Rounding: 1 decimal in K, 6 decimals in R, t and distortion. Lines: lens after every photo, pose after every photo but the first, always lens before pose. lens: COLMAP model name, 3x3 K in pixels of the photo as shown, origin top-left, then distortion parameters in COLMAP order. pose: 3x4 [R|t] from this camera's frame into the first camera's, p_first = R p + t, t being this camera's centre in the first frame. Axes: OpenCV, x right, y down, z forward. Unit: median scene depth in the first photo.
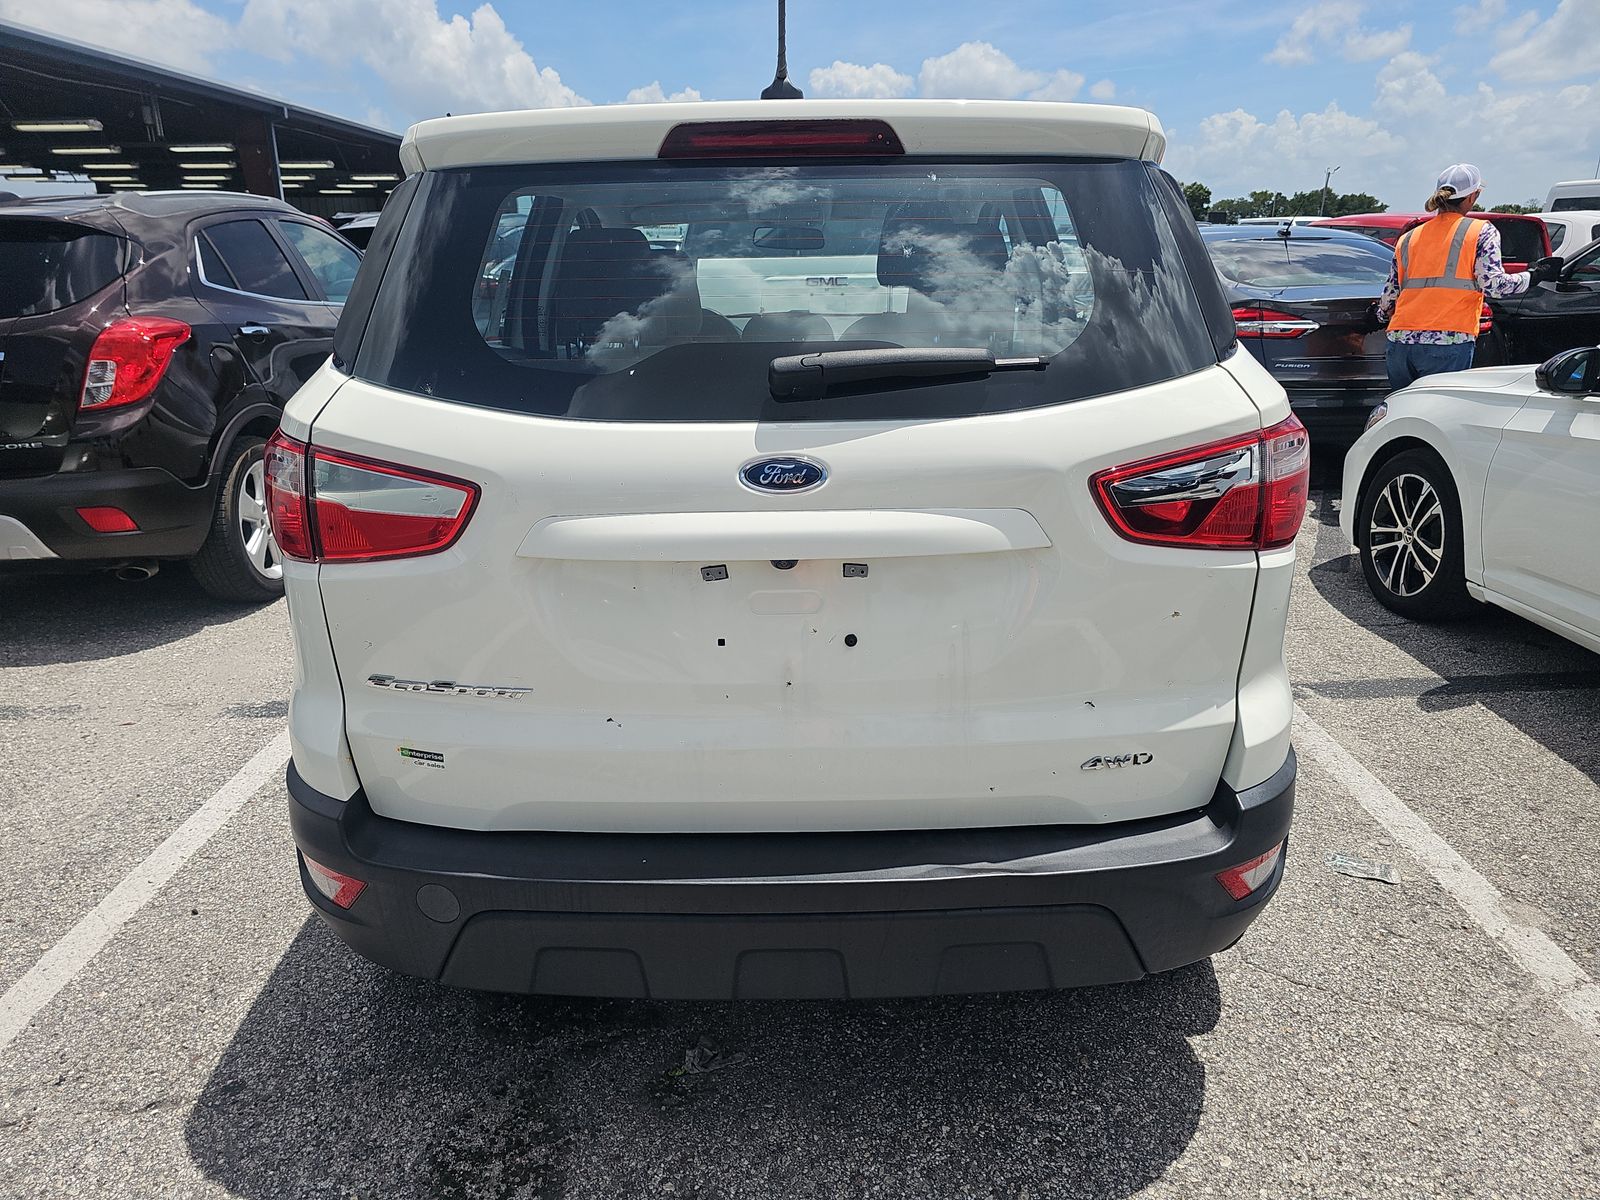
lens RADIAL K [[1068.1, 0, 792.4], [0, 1068.1, 622.9], [0, 0, 1]] dist [0.029267, -0.026661]
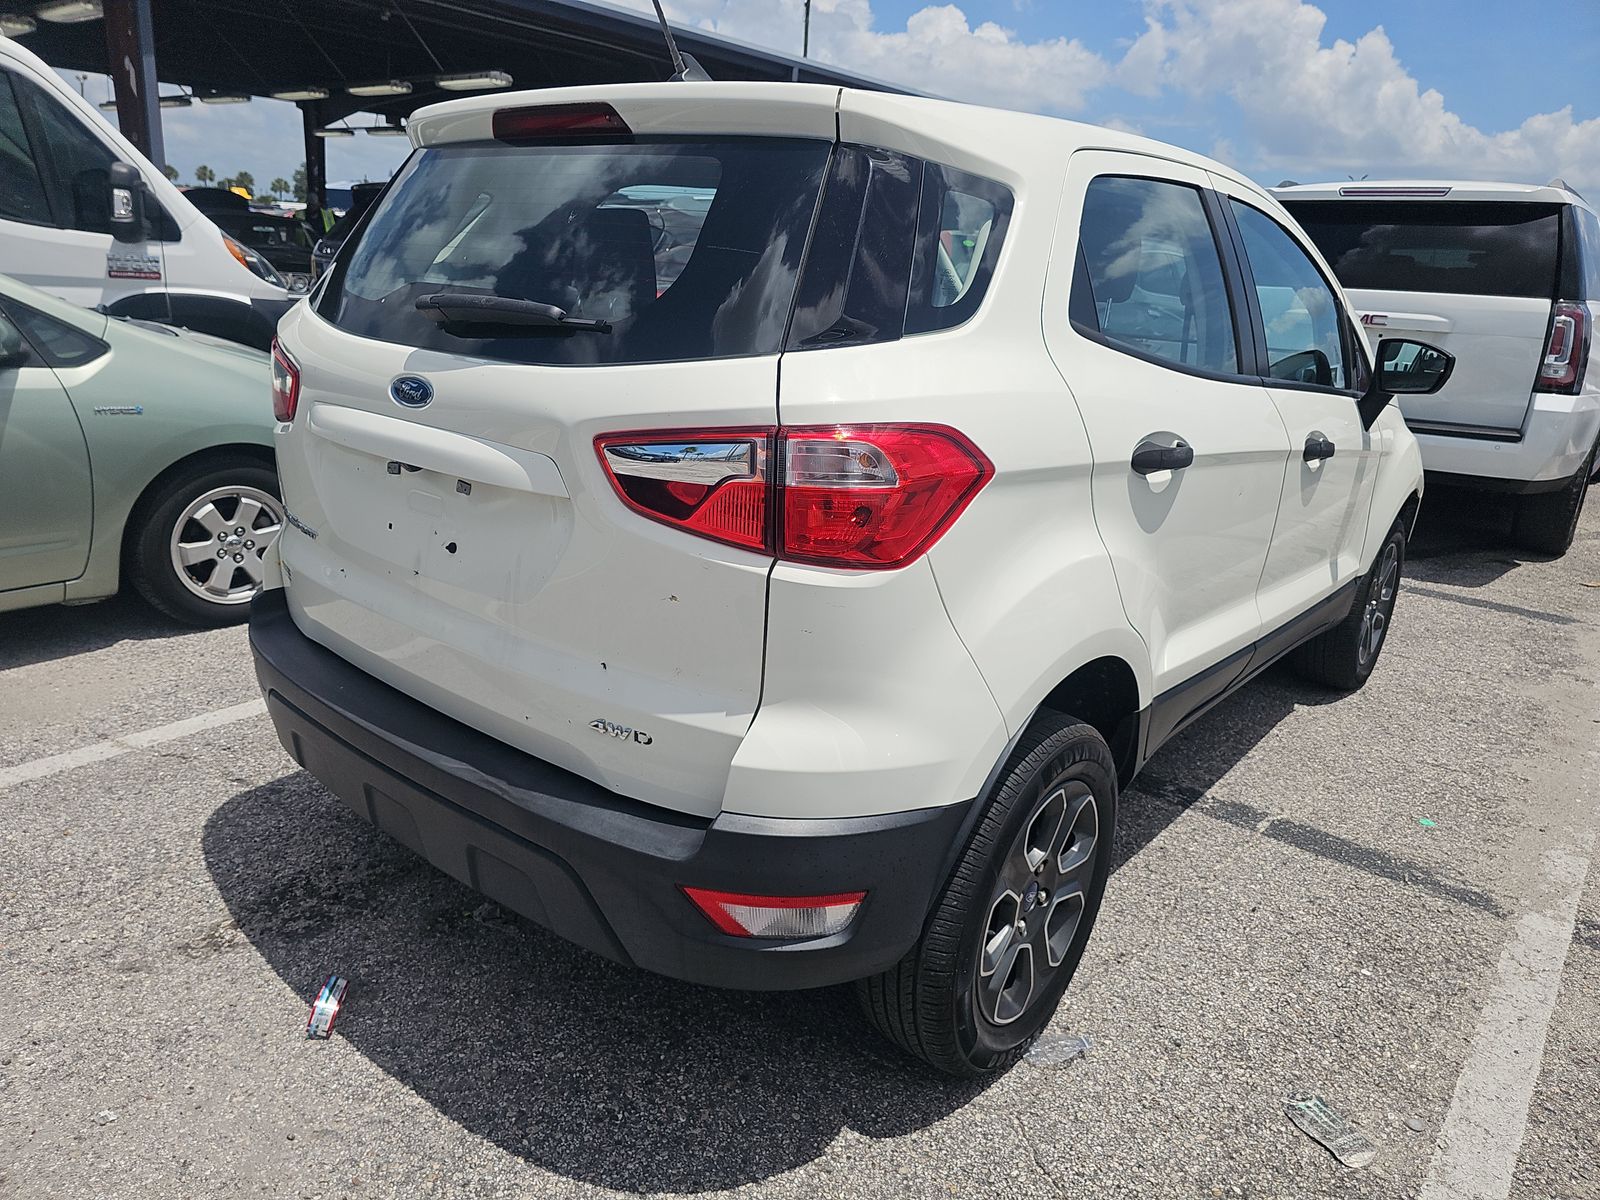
lens RADIAL K [[1078.8, 0, 800.0], [0, 1078.8, 600.0], [0, 0, 1]] dist [0.025500, -0.027050]
pose [[0.768430, 0.247462, -0.590151, 0.819844], [-0.273327, 0.960773, 0.046975, -0.066933], [0.578626, 0.125207, 0.805925, 0.224405]]
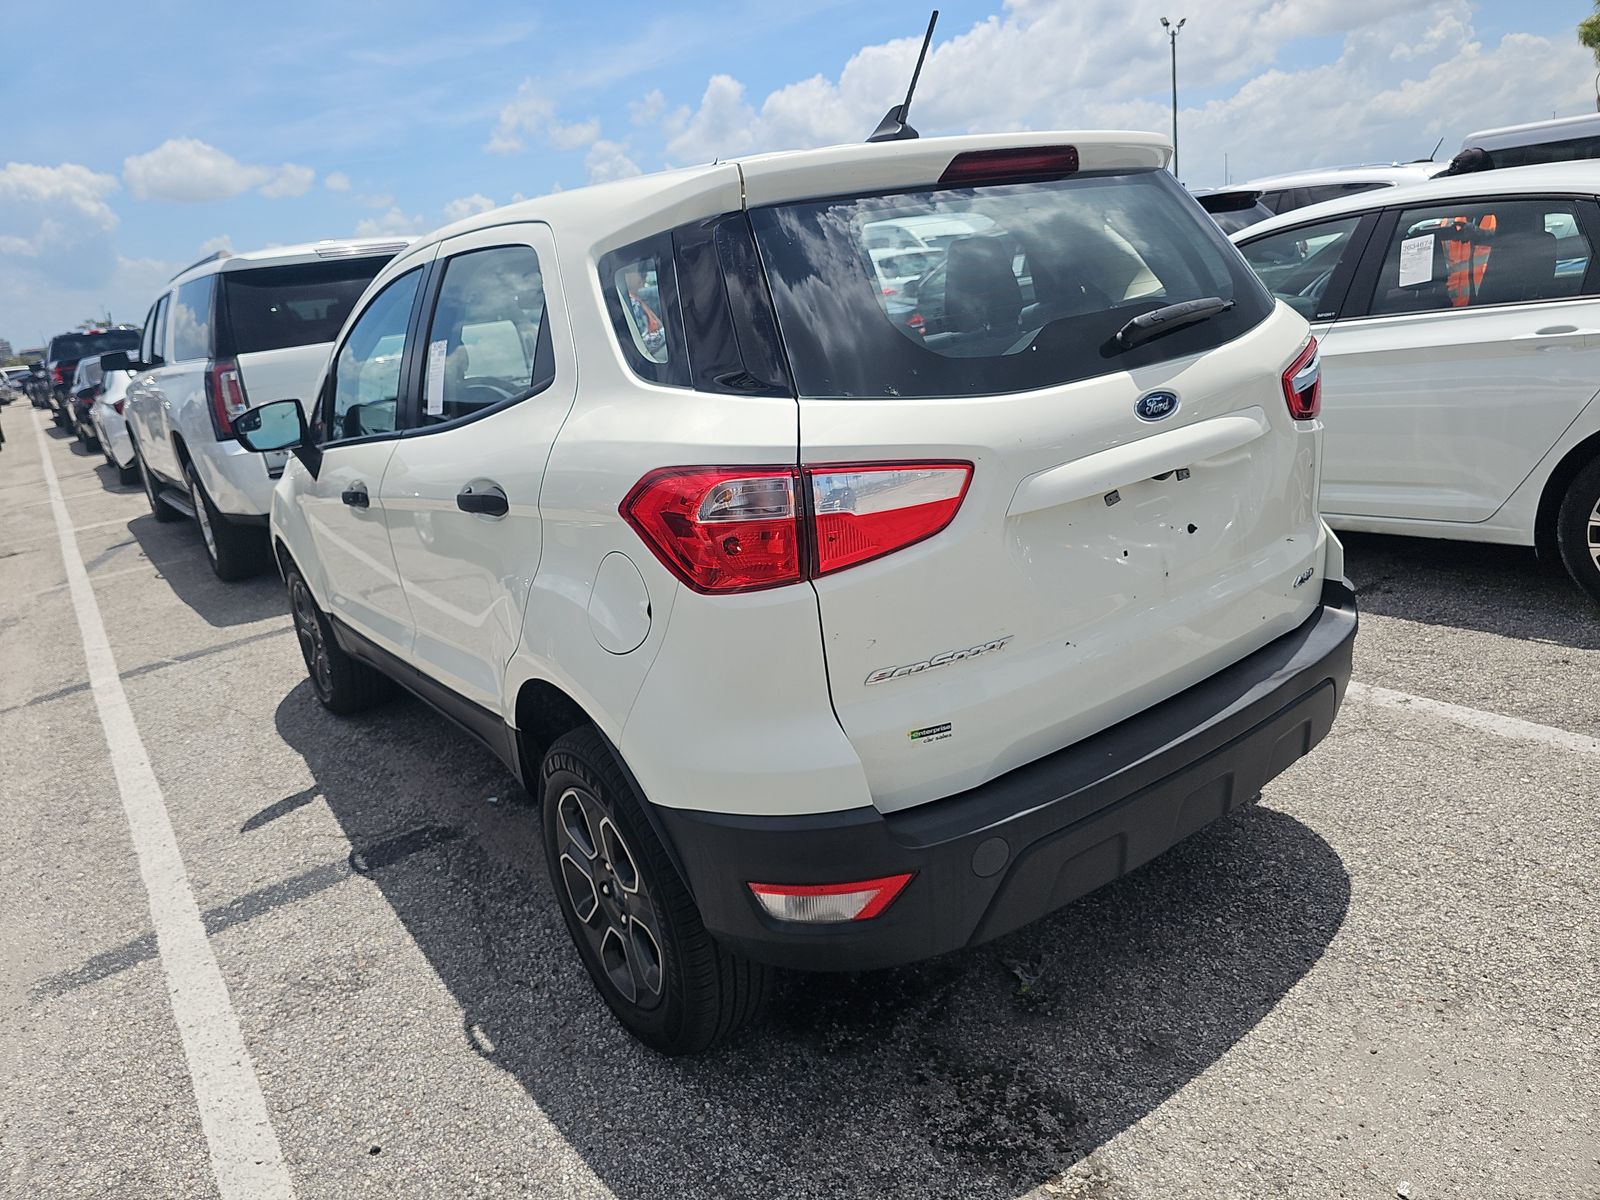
lens RADIAL K [[1078.8, 0, 800.0], [0, 1078.8, 600.0], [0, 0, 1]] dist [0.025500, -0.027050]
pose [[0.798994, -0.251803, 0.546081, -0.832915], [0.300050, 0.953923, 0.000847, -0.033806], [-0.521132, 0.163175, 0.837732, 0.128451]]
